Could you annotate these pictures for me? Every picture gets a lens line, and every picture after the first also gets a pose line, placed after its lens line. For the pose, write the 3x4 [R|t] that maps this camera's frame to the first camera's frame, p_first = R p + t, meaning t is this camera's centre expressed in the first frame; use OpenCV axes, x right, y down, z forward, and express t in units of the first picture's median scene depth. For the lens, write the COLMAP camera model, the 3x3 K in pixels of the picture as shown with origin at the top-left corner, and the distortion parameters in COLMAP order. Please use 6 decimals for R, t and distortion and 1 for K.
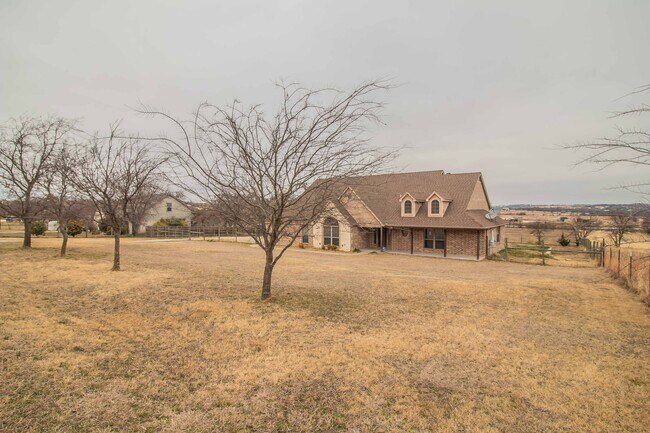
lens RADIAL K [[338.2, 0, 325.0], [0, 338.2, 216.5], [0, 0, 1]] dist [0.000029, -0.000510]
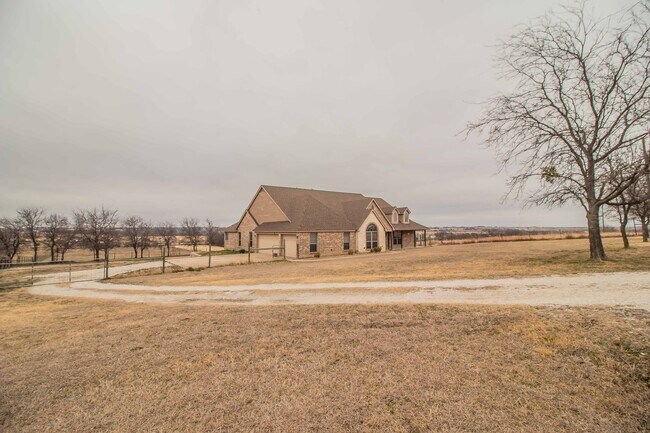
lens RADIAL K [[306.1, 0, 325.0], [0, 306.1, 216.5], [0, 0, 1]] dist [-0.002052, -0.000250]
pose [[0.259513, 0.036150, 0.965063, -1.098152], [0.026111, 0.998671, -0.044430, 0.018964], [-0.965387, 0.036729, 0.258224, 0.920814]]
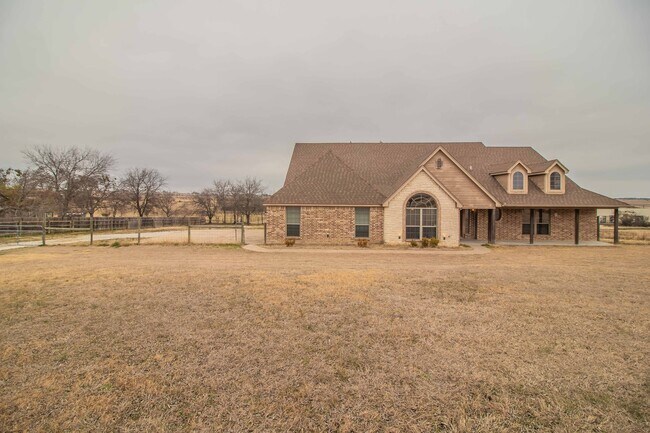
lens RADIAL K [[314.0, 0, 326.2], [0, 314.0, 196.9], [0, 0, 1]] dist [-0.004474, -0.000446]
pose [[0.832834, 0.006875, 0.553479, -0.474000], [0.004429, 0.999808, -0.019084, 0.018219], [-0.553504, 0.018345, 0.832644, 0.638508]]
